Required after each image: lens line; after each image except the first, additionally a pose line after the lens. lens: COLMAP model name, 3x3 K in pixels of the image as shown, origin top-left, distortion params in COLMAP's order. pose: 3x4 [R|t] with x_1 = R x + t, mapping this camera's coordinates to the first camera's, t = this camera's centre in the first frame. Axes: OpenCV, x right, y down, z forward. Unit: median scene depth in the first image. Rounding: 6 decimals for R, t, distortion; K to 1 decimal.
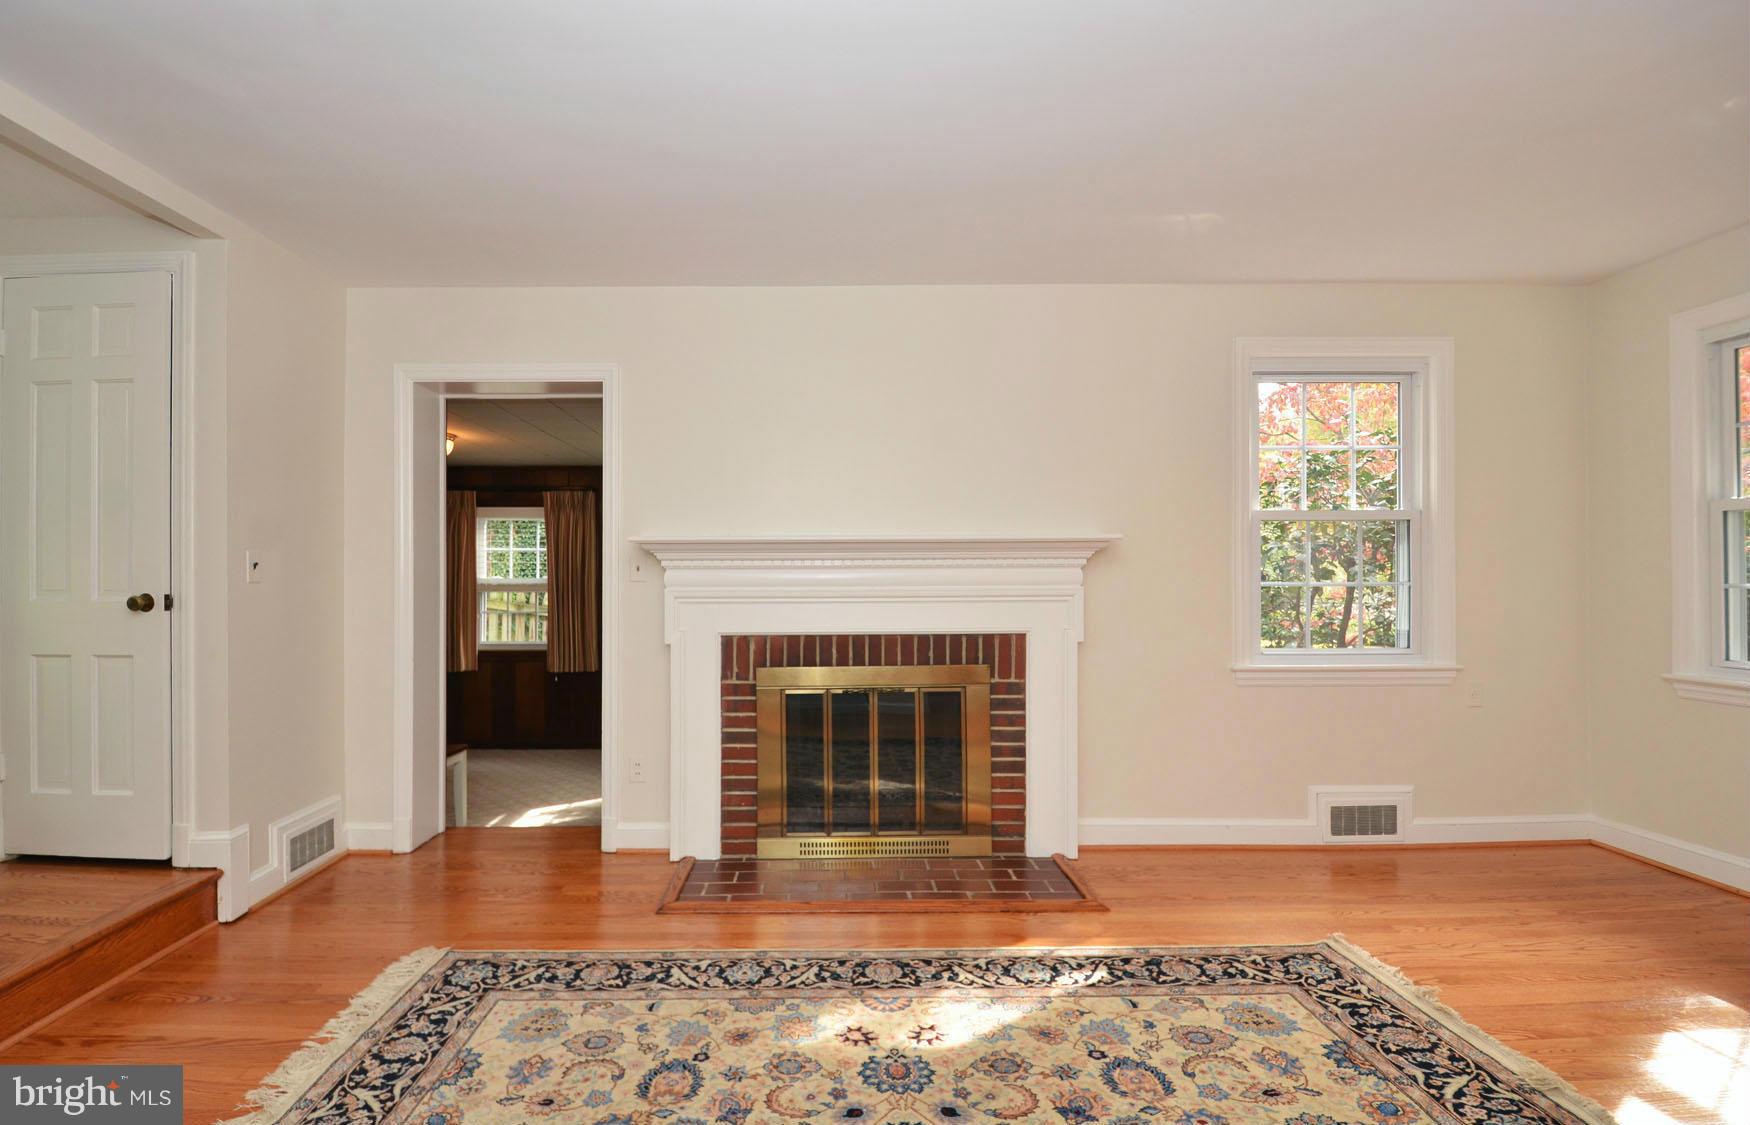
lens RADIAL K [[843.7, 0, 809.6], [0, 843.7, 560.5], [0, 0, 1]] dist [0.033928, -0.029988]
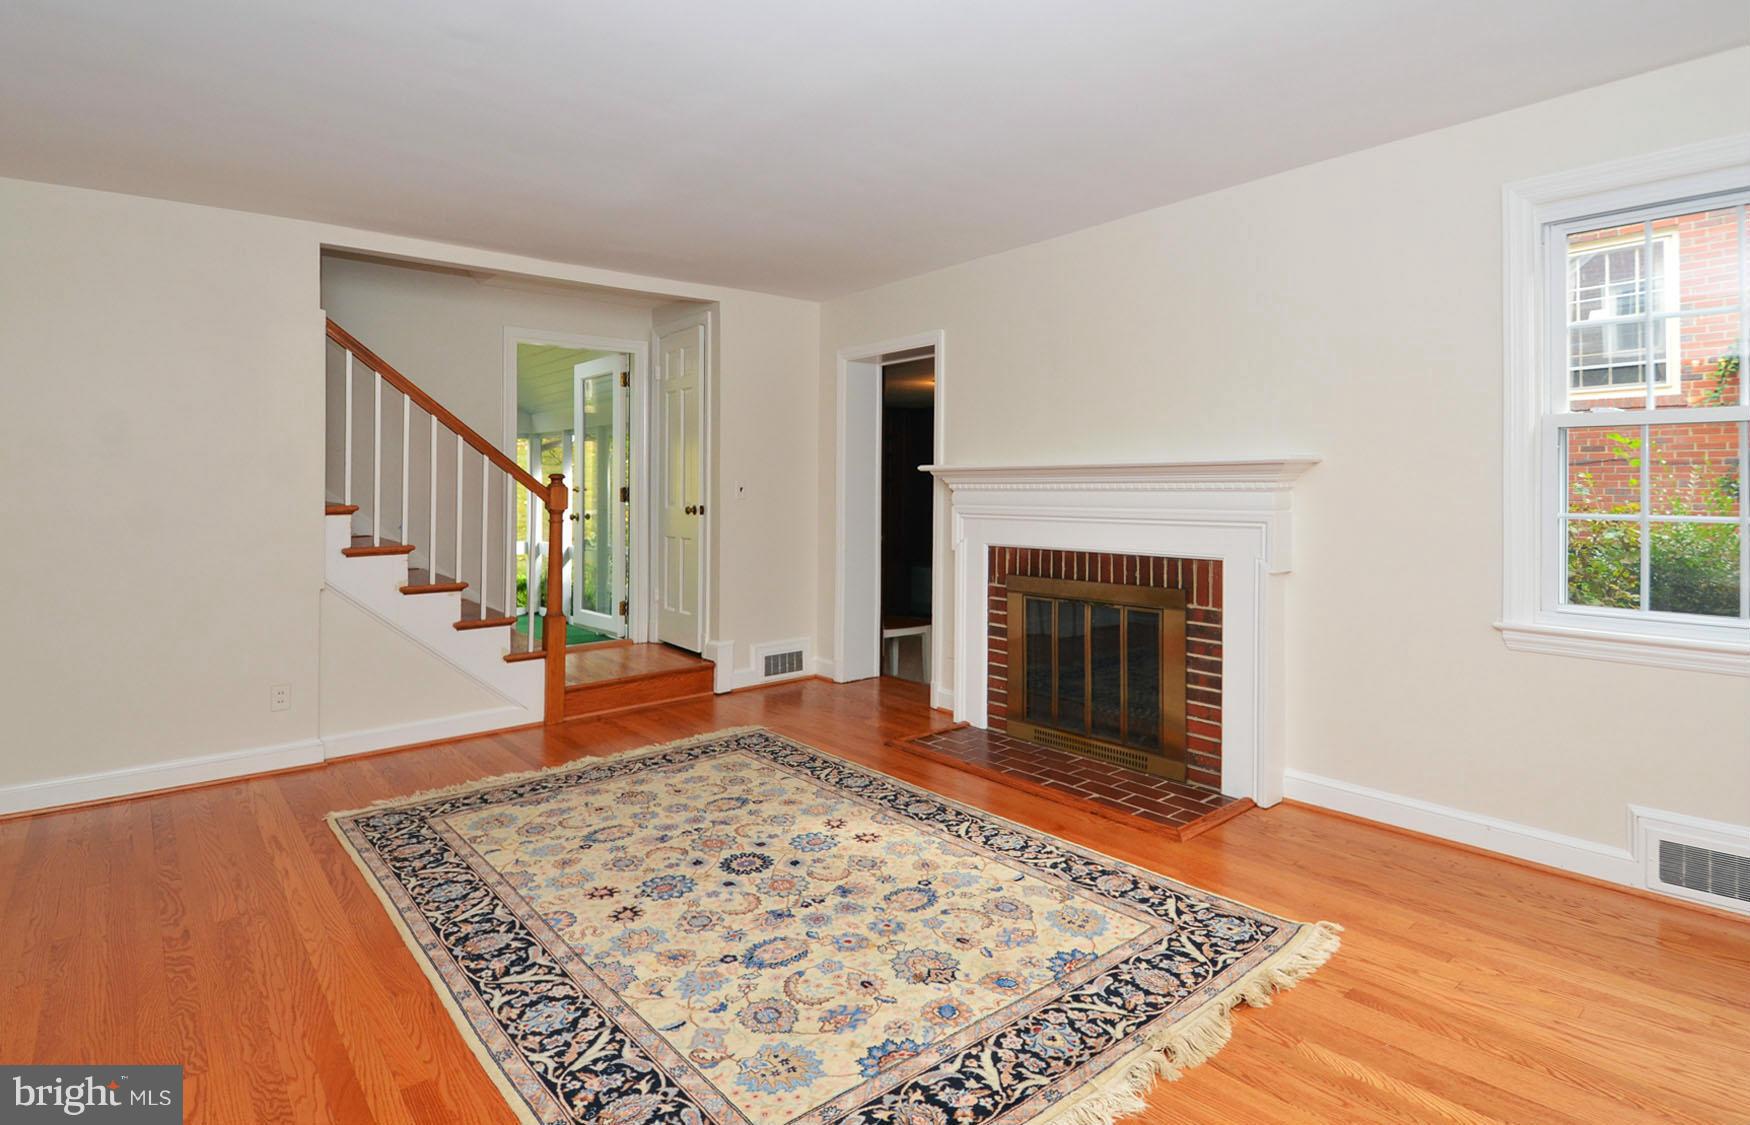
lens RADIAL K [[899.5, 0, 897.7], [0, 899.5, 493.4], [0, 0, 1]] dist [0.079201, -0.039359]
pose [[0.656766, 0.006015, -0.754071, 1.087955], [0.015822, 0.999638, 0.021754, -0.023463], [0.753929, -0.026218, 0.656433, 0.078449]]
